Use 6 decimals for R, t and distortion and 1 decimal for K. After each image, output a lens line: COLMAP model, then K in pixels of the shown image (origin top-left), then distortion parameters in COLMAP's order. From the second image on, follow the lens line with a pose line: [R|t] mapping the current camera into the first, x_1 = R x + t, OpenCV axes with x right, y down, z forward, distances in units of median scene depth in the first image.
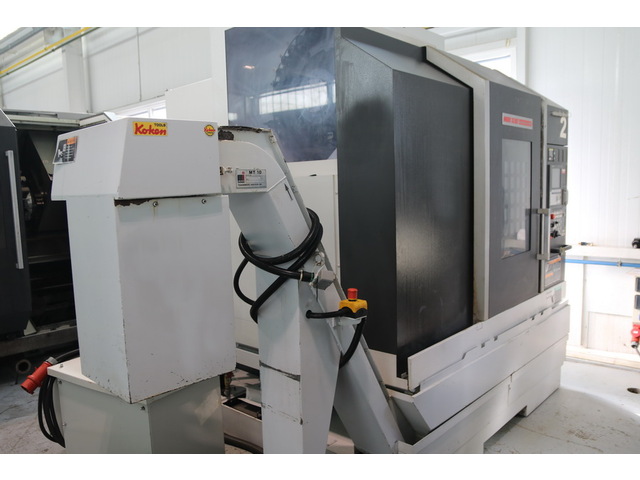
lens RADIAL K [[508.9, 0, 320.0], [0, 508.9, 240.0], [0, 0, 1]] dist [-0.120805, 0.103779]
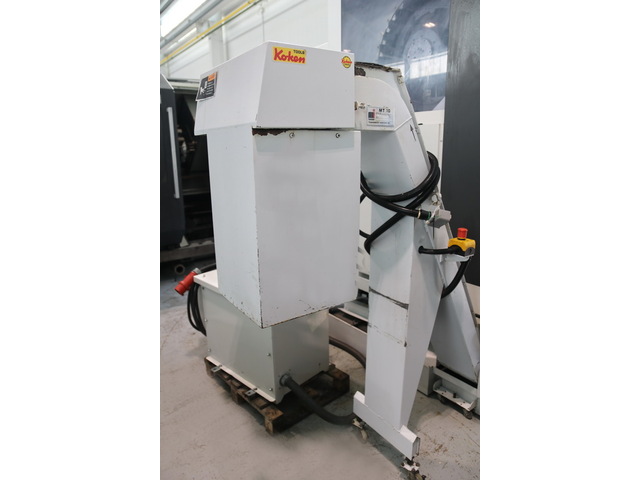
lens RADIAL K [[369.1, 0, 321.7], [0, 369.1, 224.3], [0, 0, 1]] dist [-0.067496, 0.000562]
pose [[0.982987, 0.054802, -0.175308, -0.092270], [-0.035957, 0.993400, 0.108922, 0.014543], [0.180120, -0.100766, 0.978470, 0.197390]]
